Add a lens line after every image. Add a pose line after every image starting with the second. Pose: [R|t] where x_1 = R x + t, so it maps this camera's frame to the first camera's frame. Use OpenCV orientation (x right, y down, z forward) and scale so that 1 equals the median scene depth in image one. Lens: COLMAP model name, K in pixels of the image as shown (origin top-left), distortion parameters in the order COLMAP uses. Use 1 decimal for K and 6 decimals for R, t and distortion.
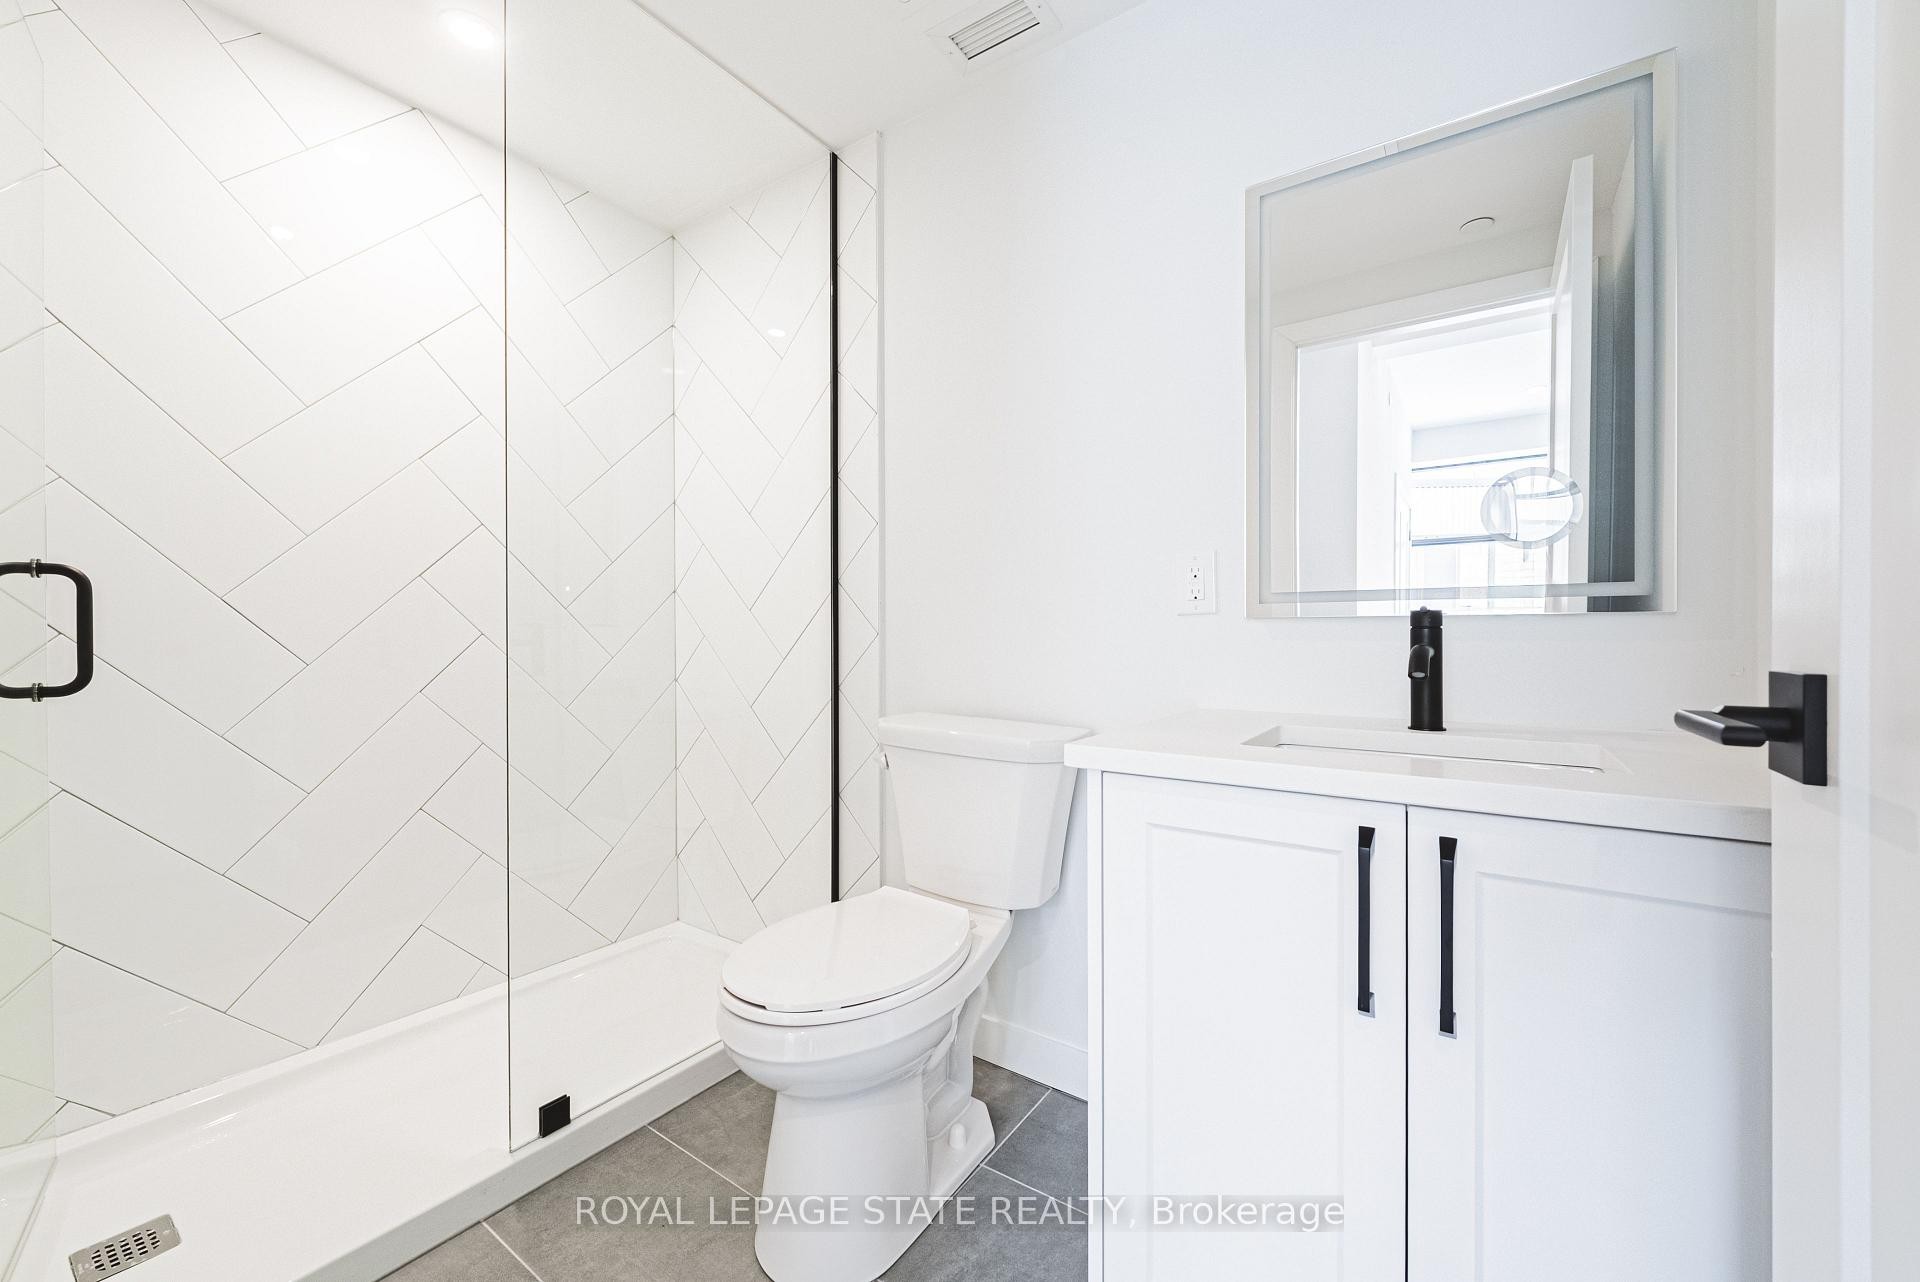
lens RADIAL K [[750.1, 0, 960.0], [0, 750.1, 641.0], [0, 0, 1]] dist [-0.001853, -0.000130]
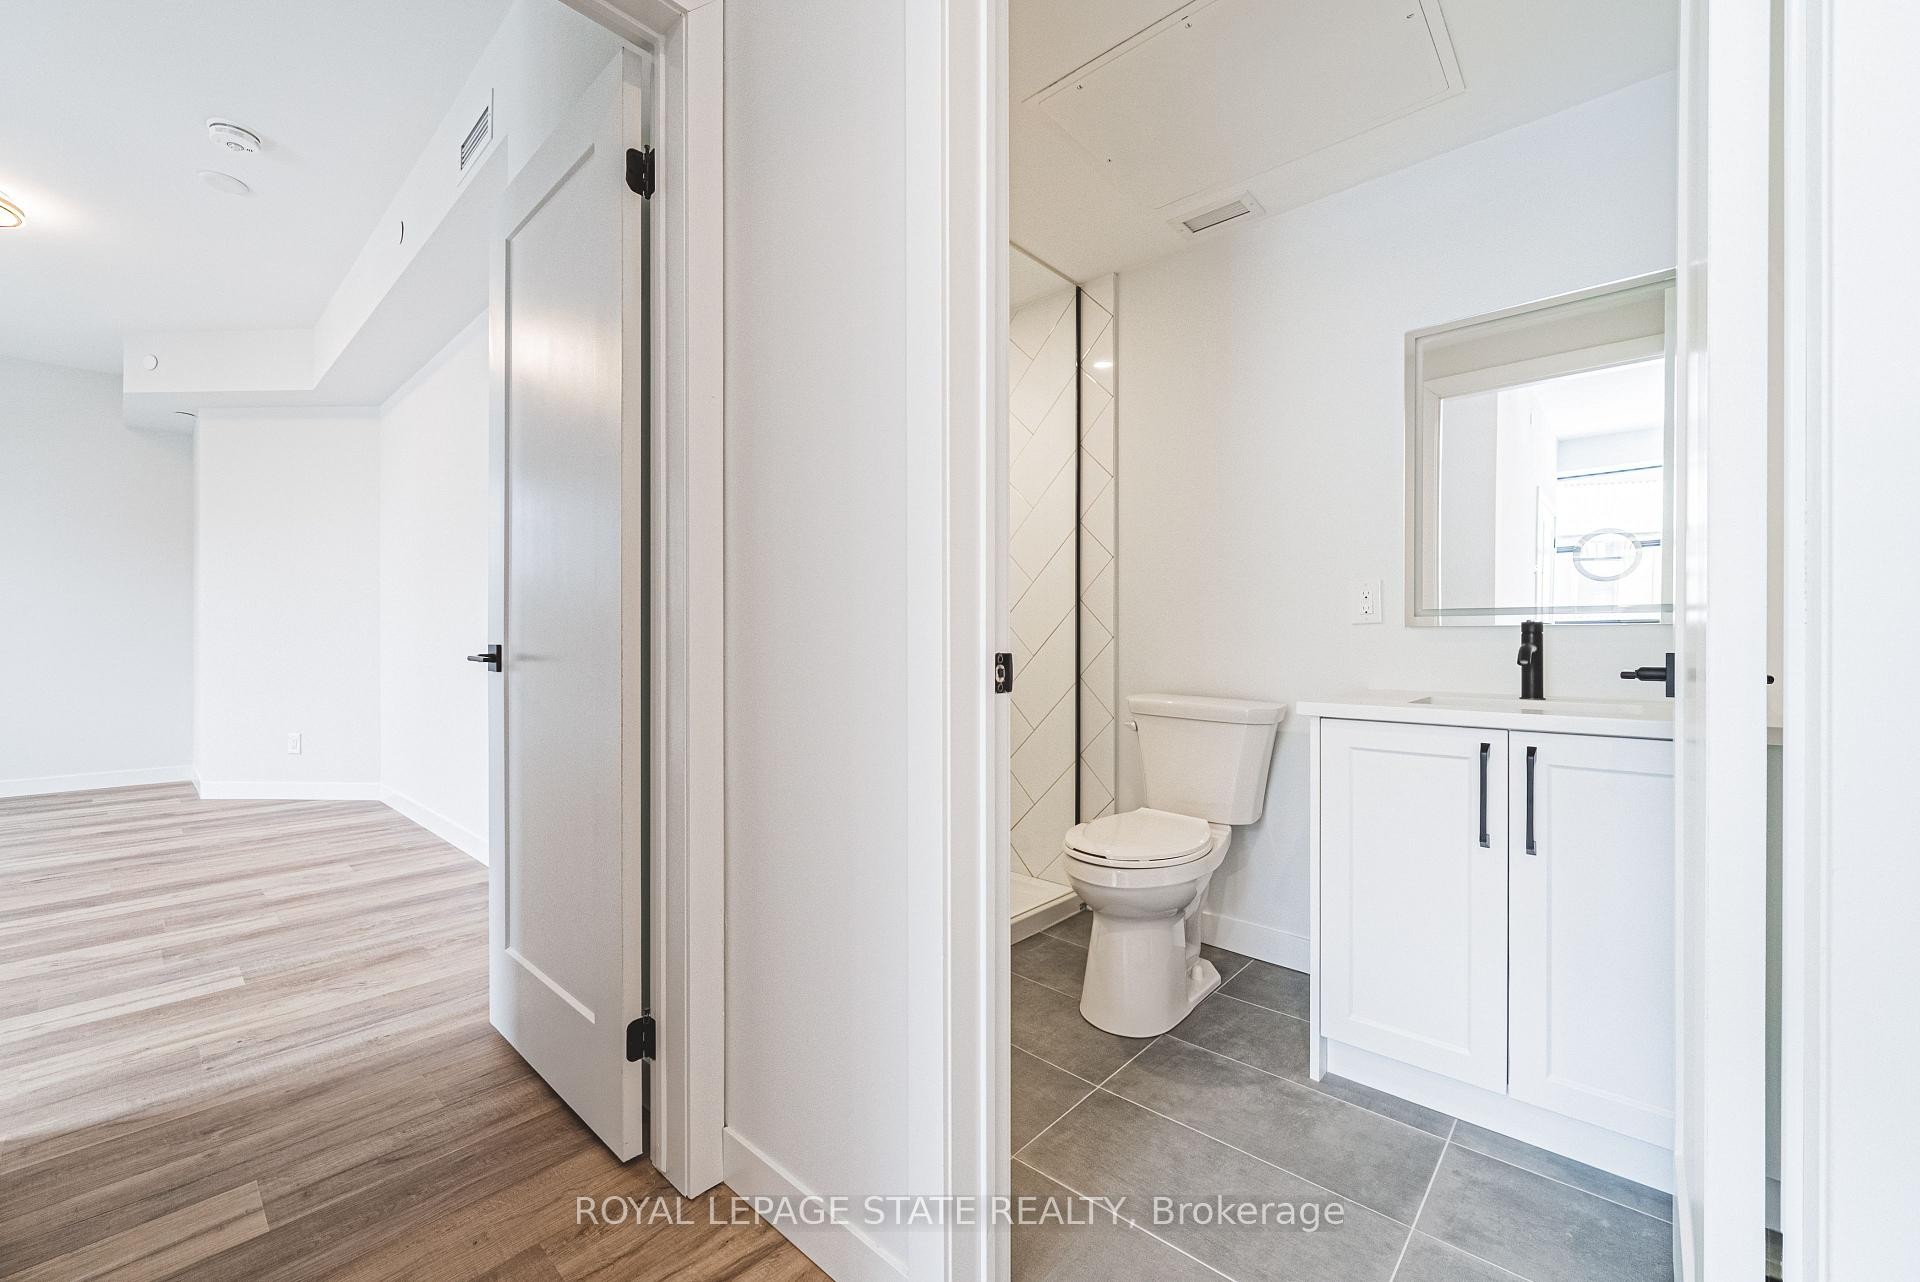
lens RADIAL K [[768.2, 0, 957.6], [0, 768.2, 646.7], [0, 0, 1]] dist [-0.007738, -0.000180]
pose [[0.990869, 0.002900, -0.134799, -0.279646], [-0.002940, 0.999996, -0.000095, 0.011468], [0.134798, 0.000490, 0.990873, -0.594383]]
